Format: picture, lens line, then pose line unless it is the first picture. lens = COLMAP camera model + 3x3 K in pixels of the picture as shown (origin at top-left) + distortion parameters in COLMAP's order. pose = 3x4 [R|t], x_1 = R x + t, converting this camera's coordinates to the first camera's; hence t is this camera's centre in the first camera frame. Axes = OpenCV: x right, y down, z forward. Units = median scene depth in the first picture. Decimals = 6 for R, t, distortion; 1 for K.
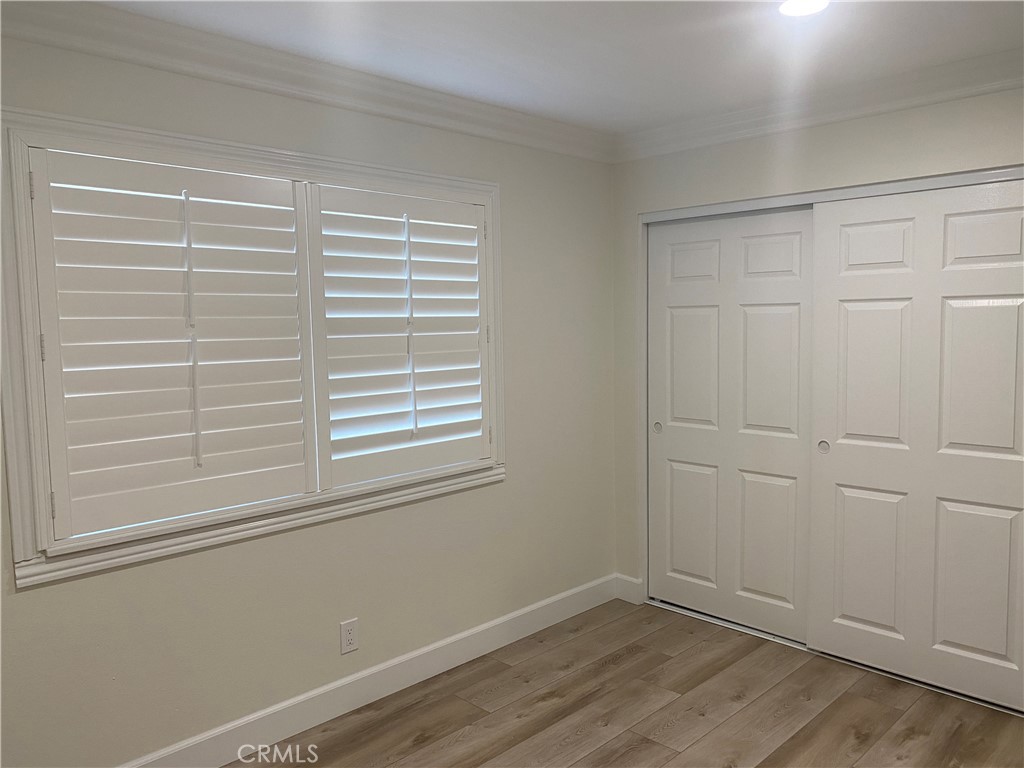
lens RADIAL K [[777.5, 0, 520.2], [0, 777.5, 381.3], [0, 0, 1]] dist [0.040600, -0.050769]
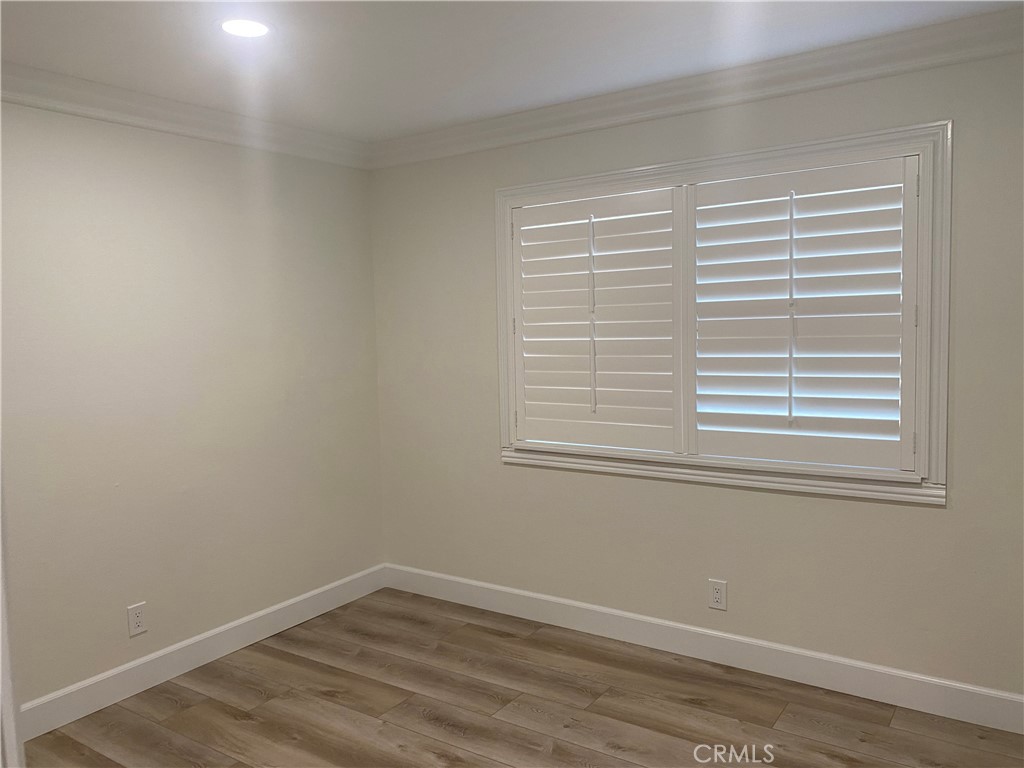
lens RADIAL K [[777.5, 0, 514.6], [0, 777.5, 381.1], [0, 0, 1]] dist [0.040600, -0.050769]
pose [[0.184804, 0.085825, -0.979021, 0.794531], [-0.053866, 0.995567, 0.077108, -0.040357], [0.981298, 0.038486, 0.188608, 0.521837]]
